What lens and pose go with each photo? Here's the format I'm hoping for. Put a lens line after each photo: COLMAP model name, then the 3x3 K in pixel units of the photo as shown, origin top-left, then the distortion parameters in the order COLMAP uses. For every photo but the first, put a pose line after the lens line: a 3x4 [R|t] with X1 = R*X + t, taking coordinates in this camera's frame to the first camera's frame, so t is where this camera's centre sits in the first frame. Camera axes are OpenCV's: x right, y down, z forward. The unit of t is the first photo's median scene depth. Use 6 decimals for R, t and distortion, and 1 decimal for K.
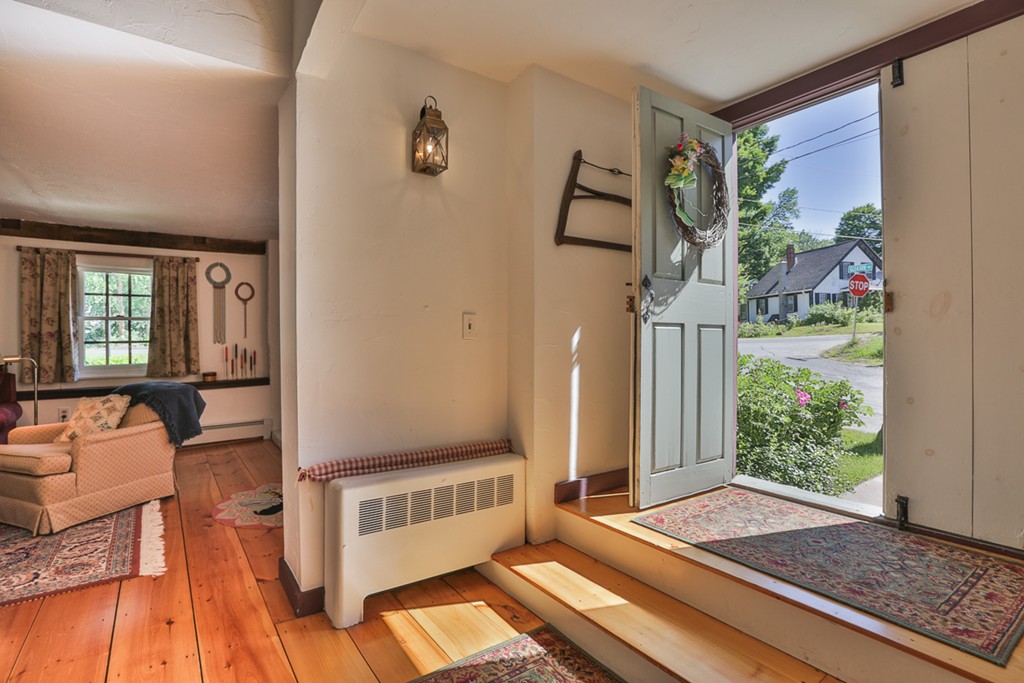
lens RADIAL K [[462.0, 0, 501.0], [0, 462.0, 335.8], [0, 0, 1]] dist [-0.048819, 0.010390]
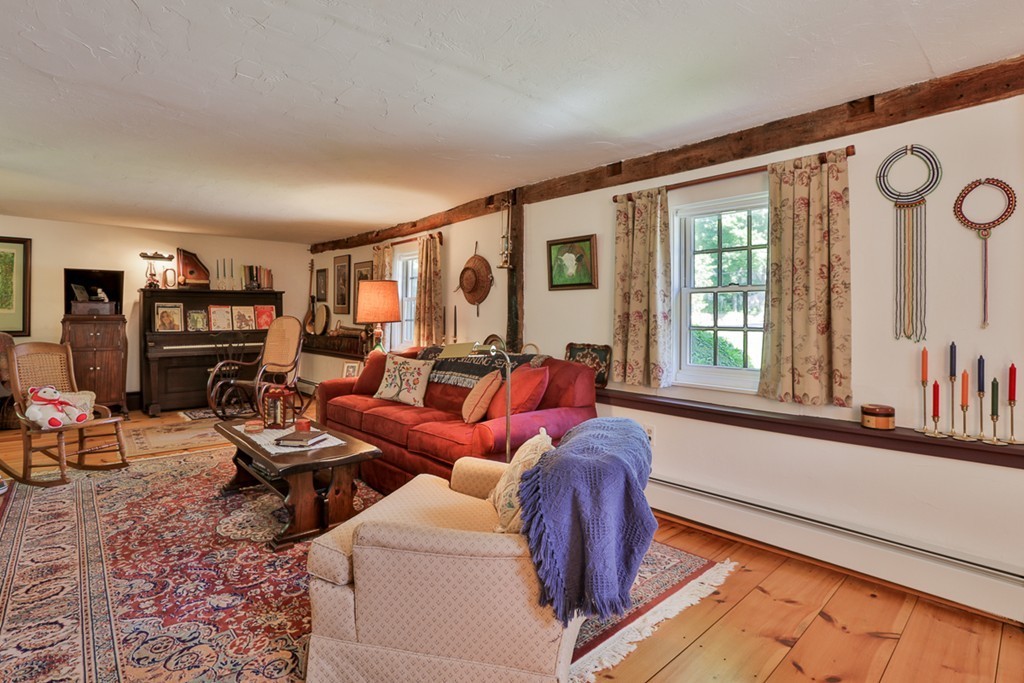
lens RADIAL K [[502.0, 0, 521.9], [0, 502.0, 312.5], [0, 0, 1]] dist [-0.048025, 0.015288]
pose [[0.106615, 0.001639, -0.994299, -0.361356], [-0.013469, 0.999909, 0.000204, -0.005735], [0.994209, 0.013370, 0.106628, 1.016110]]
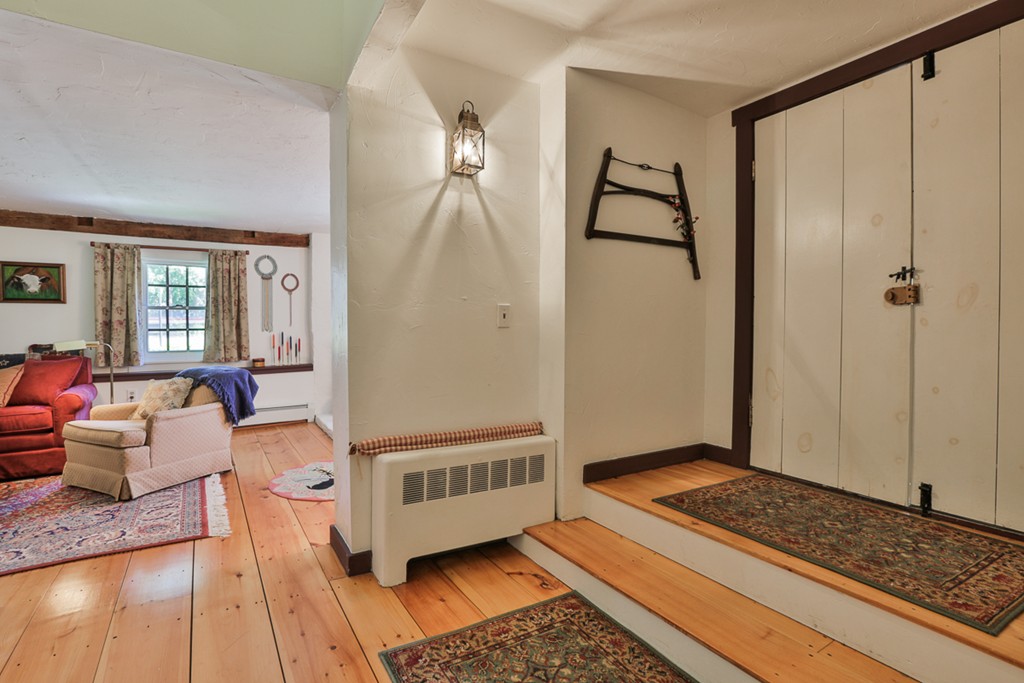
lens RADIAL K [[479.2, 0, 496.5], [0, 479.2, 334.6], [0, 0, 1]] dist [-0.045450, 0.012524]
pose [[0.996545, 0.006567, -0.082790, 0.006828], [-0.004996, 0.999804, 0.019170, 0.000363], [0.082900, -0.018690, 0.996383, -0.098066]]
